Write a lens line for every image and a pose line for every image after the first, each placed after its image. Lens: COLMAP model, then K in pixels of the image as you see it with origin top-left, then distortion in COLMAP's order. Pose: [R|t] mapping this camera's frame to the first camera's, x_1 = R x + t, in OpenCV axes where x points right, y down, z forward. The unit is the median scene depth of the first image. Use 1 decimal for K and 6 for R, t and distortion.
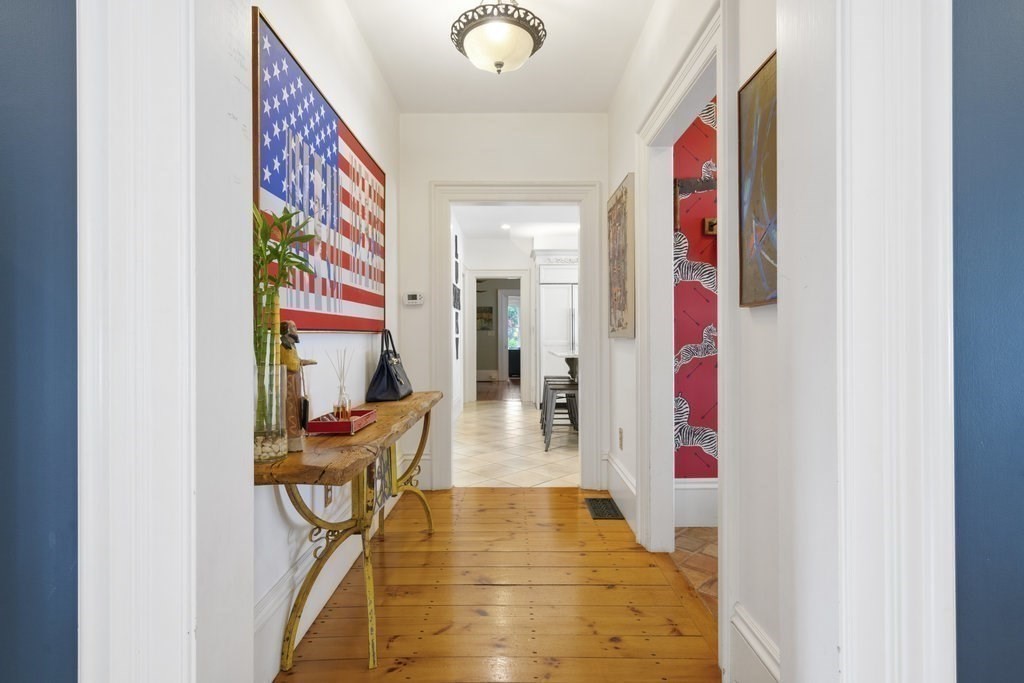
lens RADIAL K [[539.2, 0, 512.0], [0, 539.2, 337.4], [0, 0, 1]] dist [-0.000053, 0.000000]
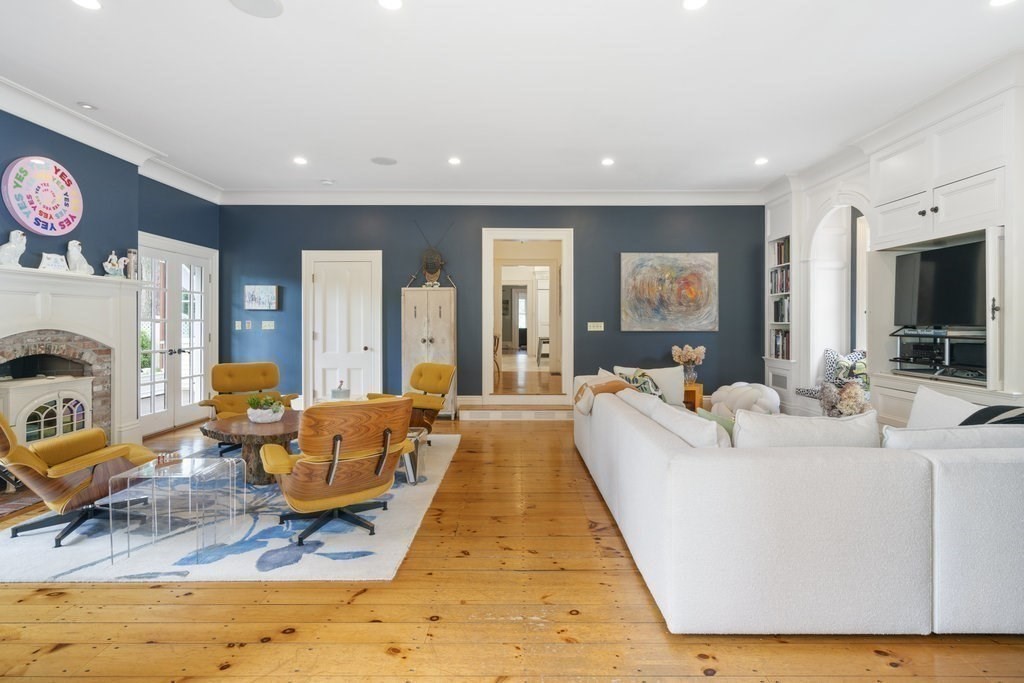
lens RADIAL K [[494.3, 0, 517.1], [0, 494.3, 320.1], [0, 0, 1]] dist [0.001474, -0.000010]
pose [[0.999985, 0.003965, -0.003860, -0.007277], [-0.003997, 0.999958, -0.008265, 0.013373], [0.003827, 0.008280, 0.999958, -0.471428]]
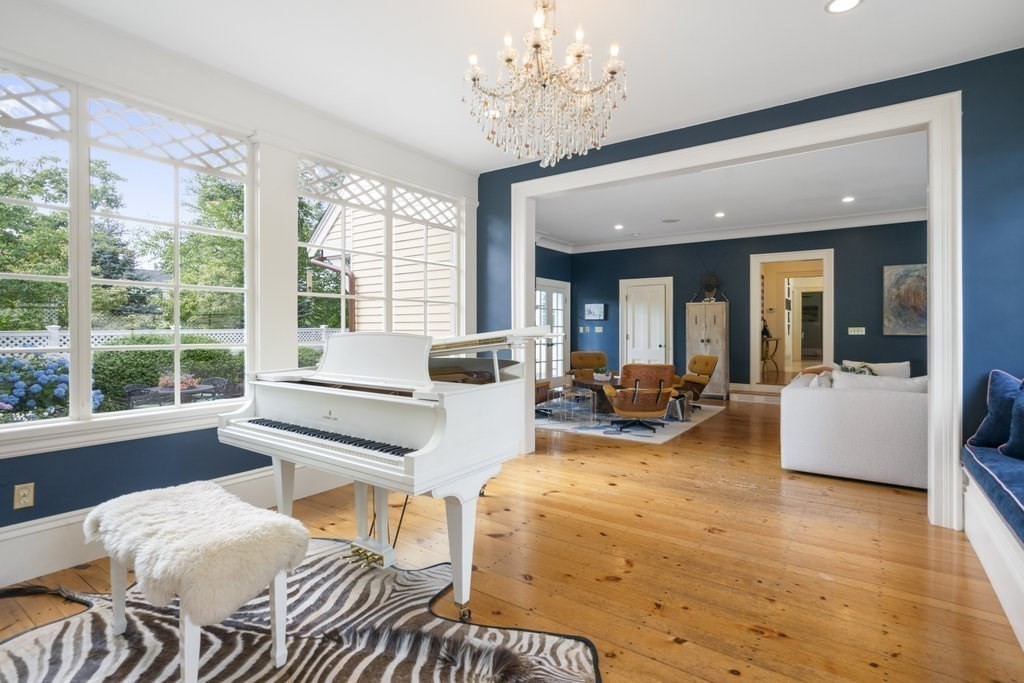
lens RADIAL K [[494.3, 0, 512.9], [0, 494.3, 333.8], [0, 0, 1]] dist [0.001474, -0.000010]
pose [[0.814165, 0.010400, -0.580540, 0.083510], [-0.006687, 0.999941, 0.008536, 0.016563], [0.580594, -0.003067, 0.814187, -0.691338]]
